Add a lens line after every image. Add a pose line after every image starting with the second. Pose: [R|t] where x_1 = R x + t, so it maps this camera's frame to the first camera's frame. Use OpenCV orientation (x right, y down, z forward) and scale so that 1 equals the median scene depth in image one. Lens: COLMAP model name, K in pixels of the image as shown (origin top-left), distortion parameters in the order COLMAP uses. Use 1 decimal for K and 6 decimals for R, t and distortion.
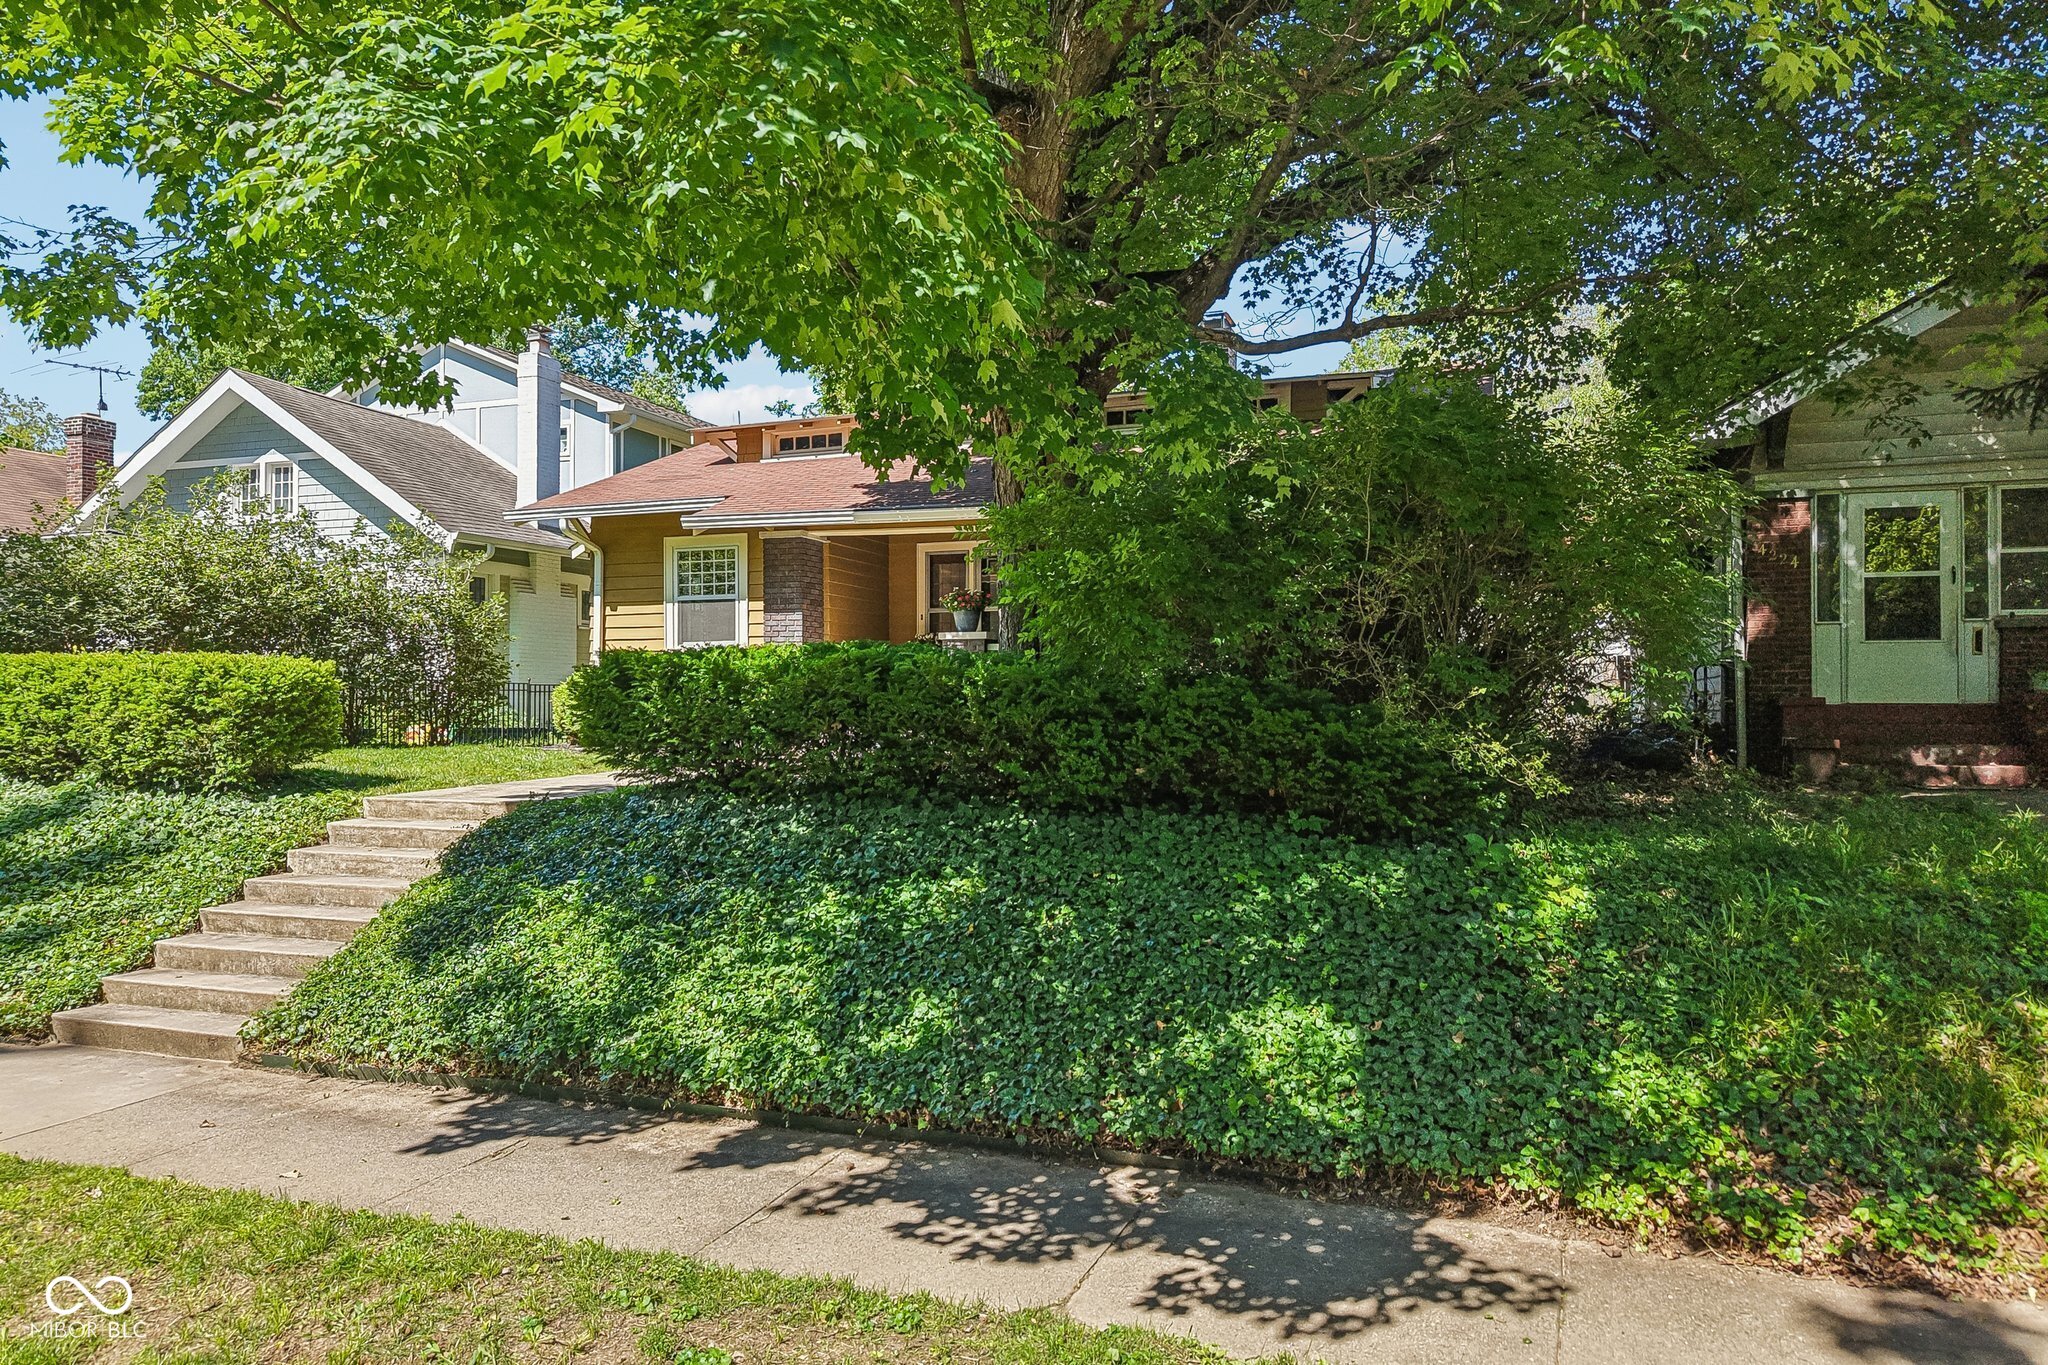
lens RADIAL K [[1399.6, 0, 1024.0], [0, 1399.6, 682.5], [0, 0, 1]] dist [0.002302, -0.002180]
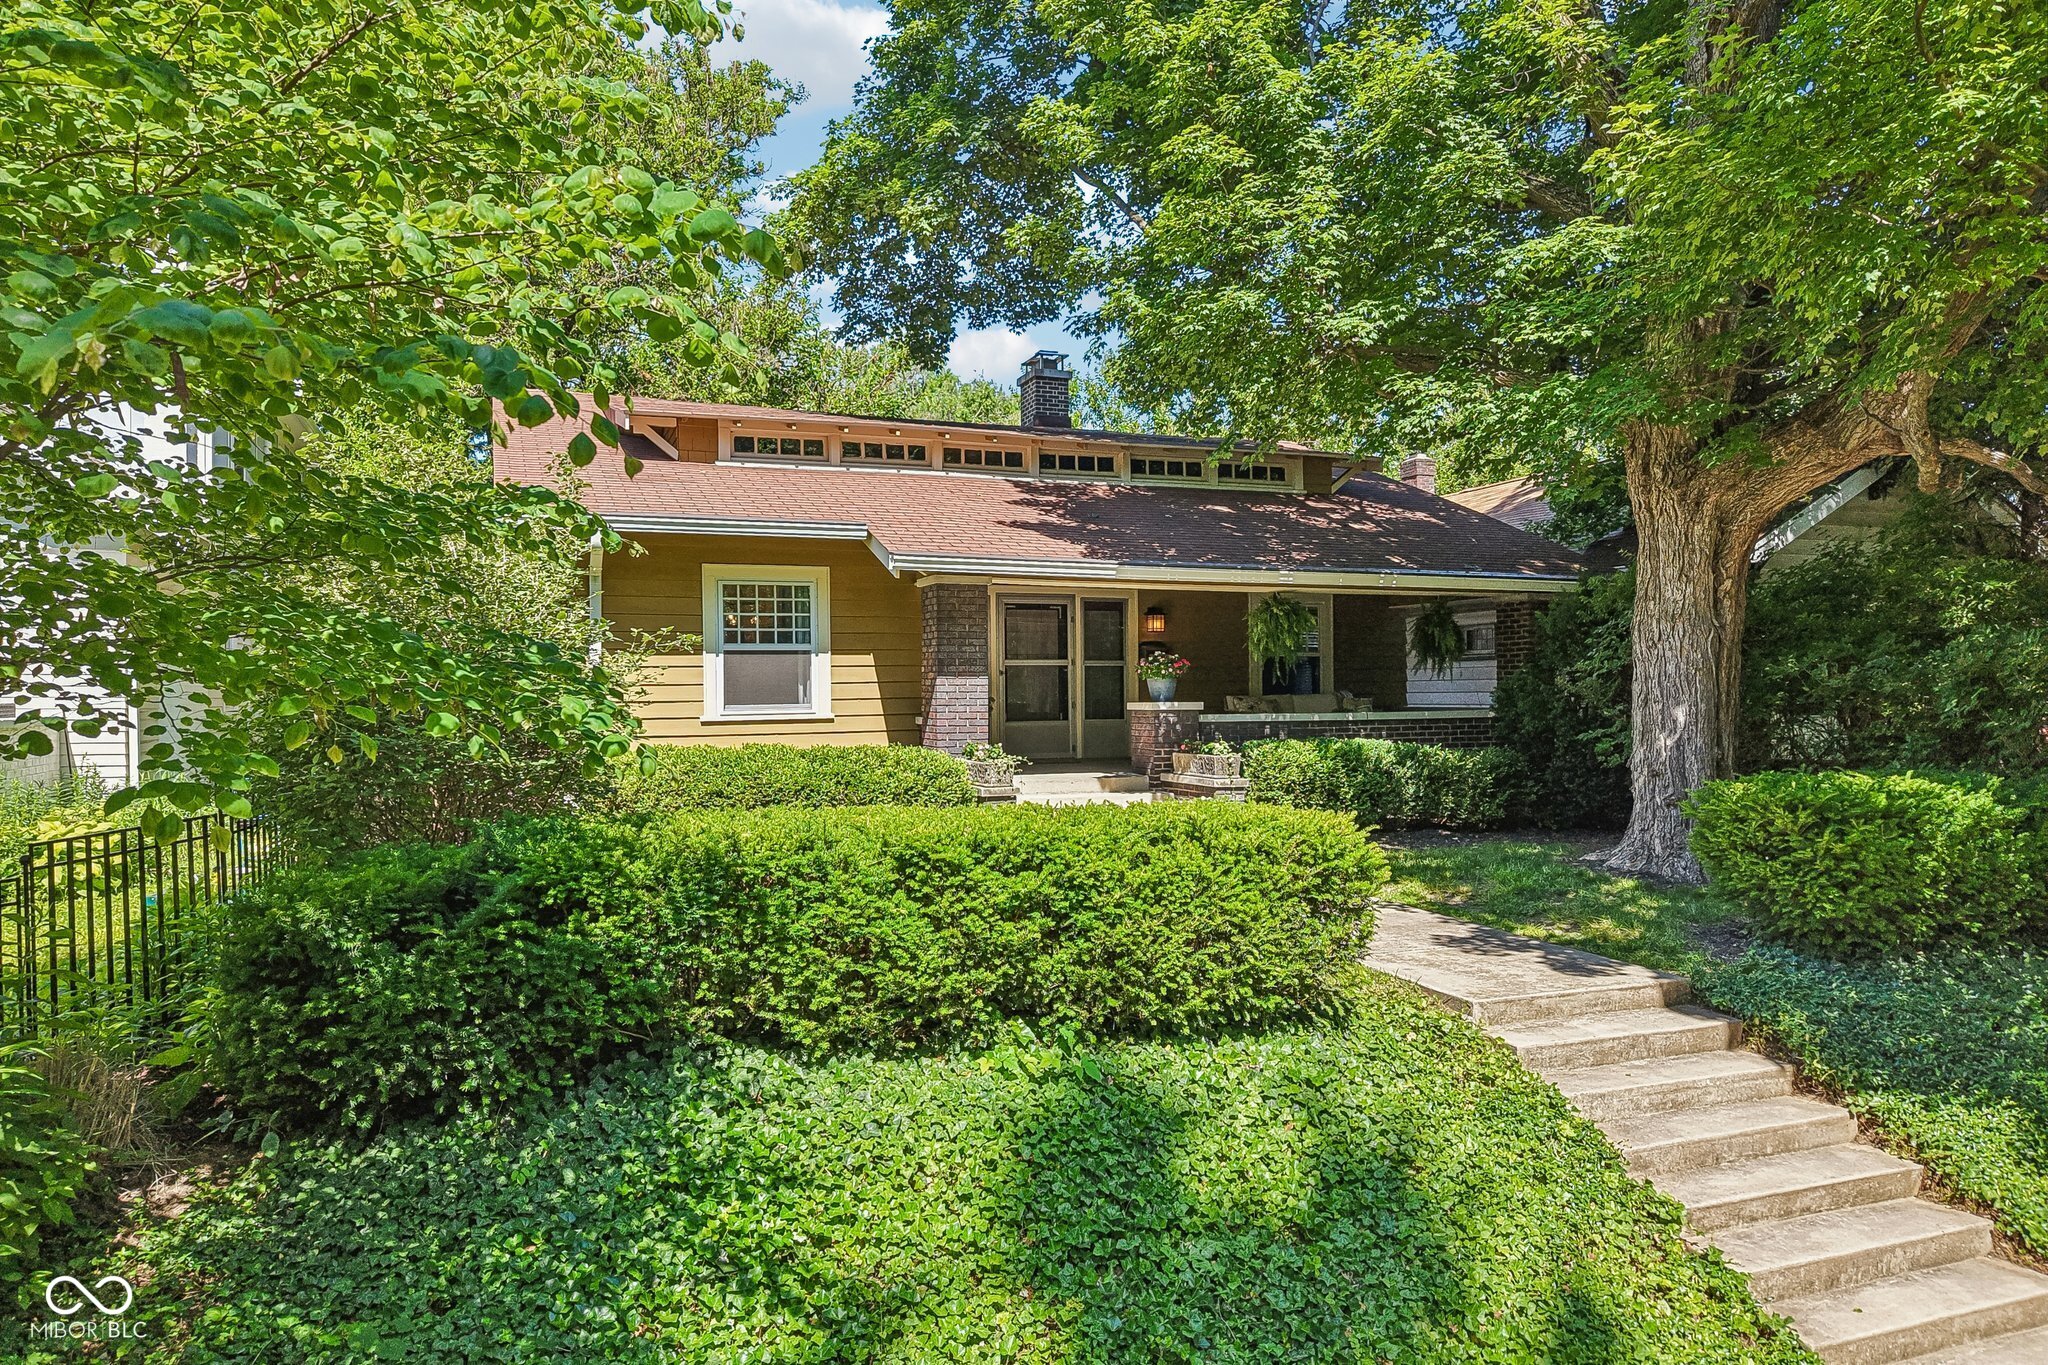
lens RADIAL K [[1393.9, 0, 1024.0], [0, 1393.9, 682.5], [0, 0, 1]] dist [0.019481, -0.001246]
pose [[0.752128, -0.000897, 0.659016, -0.670942], [-0.005131, 0.999961, 0.007218, -0.051571], [-0.658997, -0.008810, 0.752094, 0.364740]]
